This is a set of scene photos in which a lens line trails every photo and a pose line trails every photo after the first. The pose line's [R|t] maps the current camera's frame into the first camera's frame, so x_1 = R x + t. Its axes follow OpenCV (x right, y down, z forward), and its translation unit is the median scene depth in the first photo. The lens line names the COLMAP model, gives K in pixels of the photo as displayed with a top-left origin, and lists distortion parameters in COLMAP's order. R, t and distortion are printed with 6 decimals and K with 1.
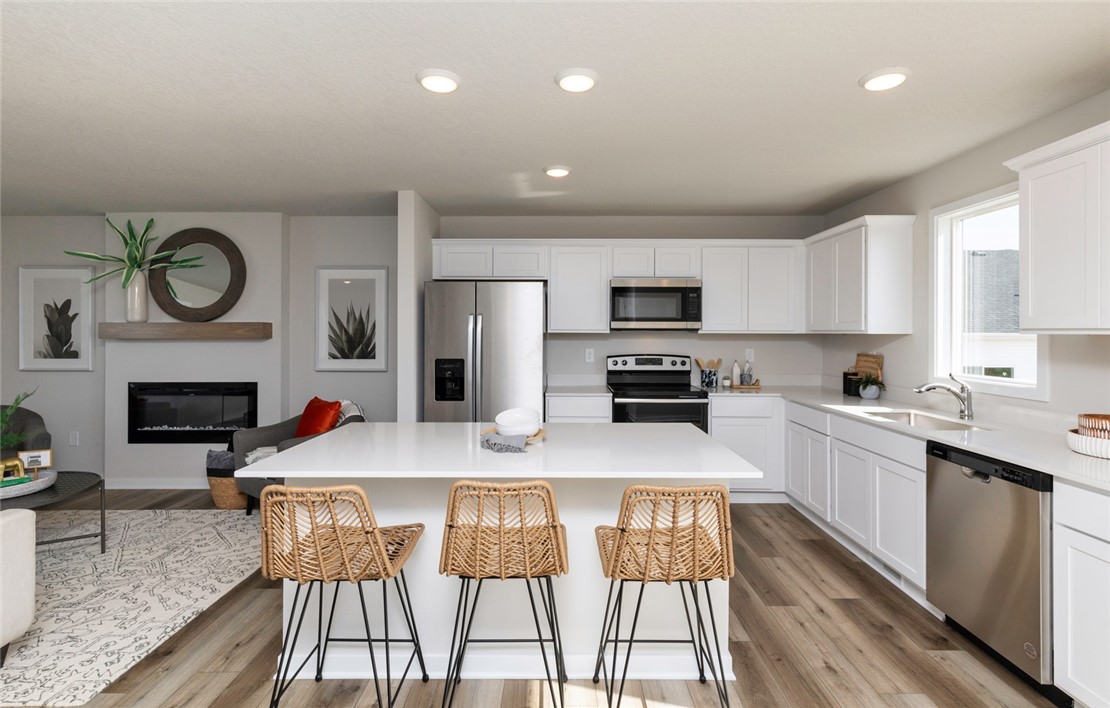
lens RADIAL K [[544.3, 0, 553.3], [0, 544.3, 320.6], [0, 0, 1]] dist [-0.004453, -0.001508]
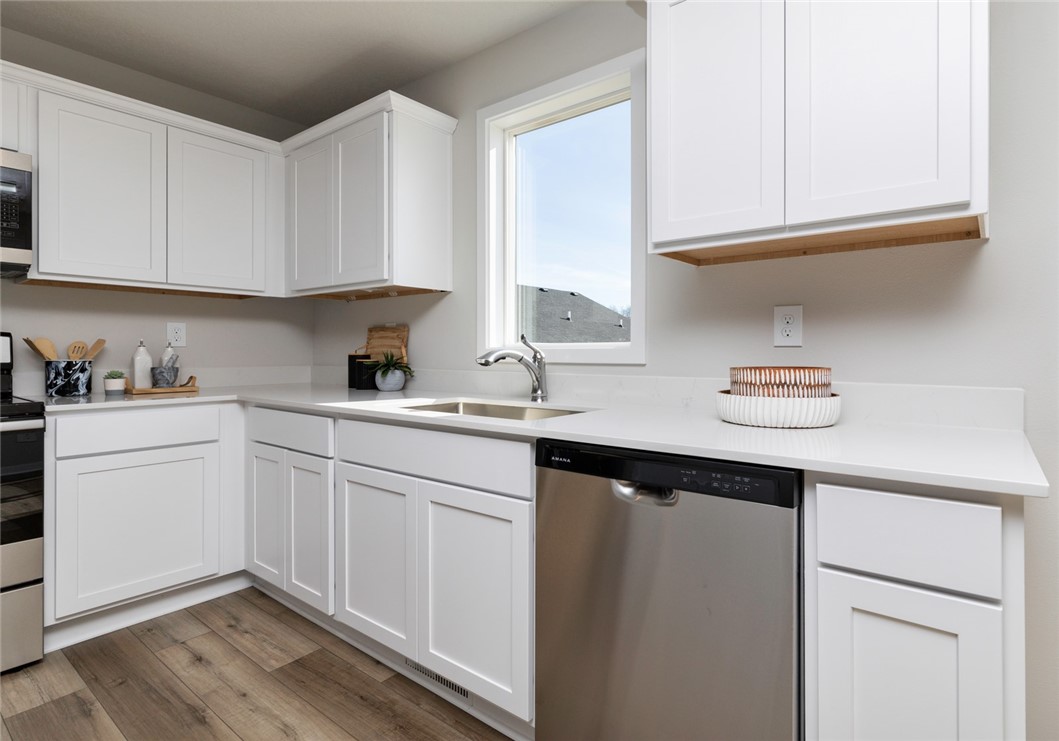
lens RADIAL K [[517.4, 0, 582.1], [0, 517.4, 353.2], [0, 0, 1]] dist [0.019833, -0.002848]
pose [[0.570830, -0.002925, 0.821063, 0.173408], [-0.014865, 0.999793, 0.013897, 0.074176], [-0.820934, -0.020138, 0.570668, 0.390547]]
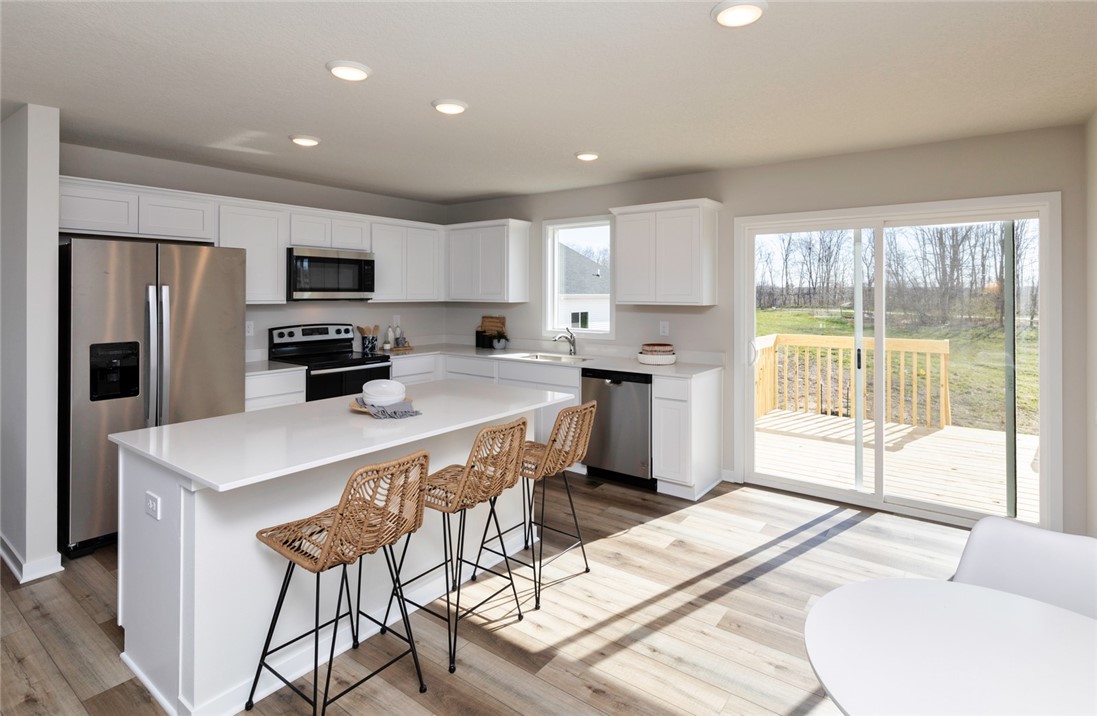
lens RADIAL K [[560.8, 0, 571.1], [0, 560.8, 292.0], [0, 0, 1]] dist [-0.000274, 0.005422]
pose [[0.572766, -0.000394, 0.819719, -0.419681], [-0.017273, 0.999772, 0.012550, -0.019105], [-0.819537, -0.021348, 0.572629, 0.028147]]
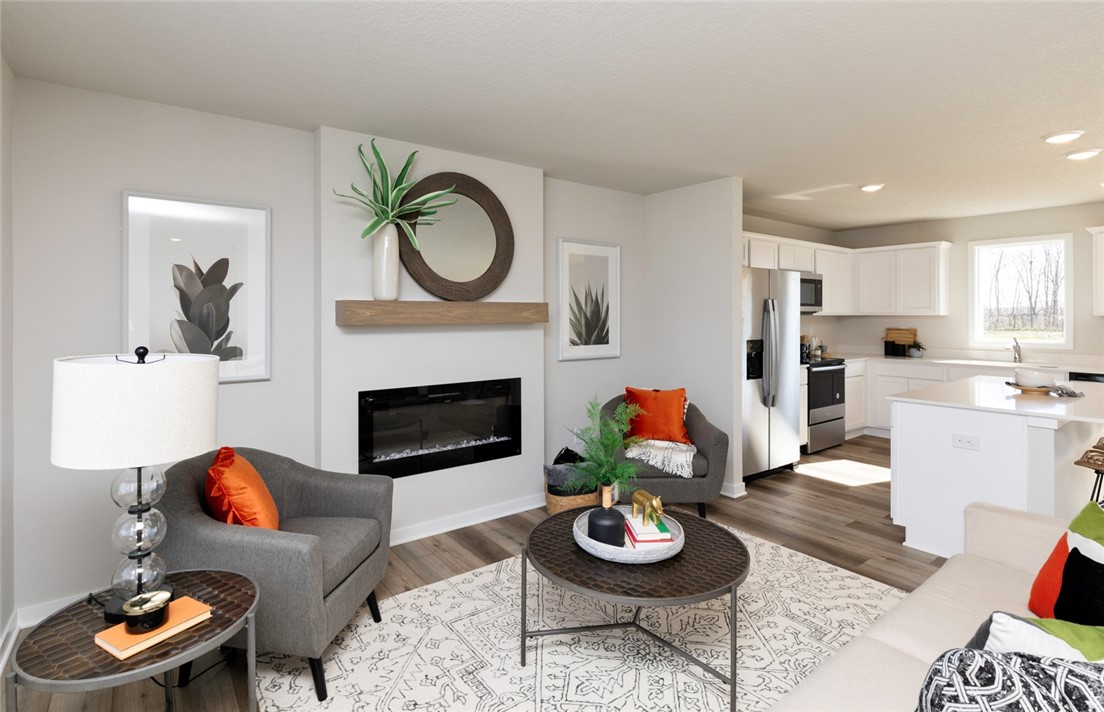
lens RADIAL K [[564.4, 0, 535.7], [0, 564.4, 304.1], [0, 0, 1]] dist [-0.000274, 0.005422]
pose [[0.786196, 0.011027, 0.617879, -1.092121], [-0.013433, 0.999909, -0.000752, 0.005870], [-0.617831, -0.007709, 0.786273, 0.351366]]
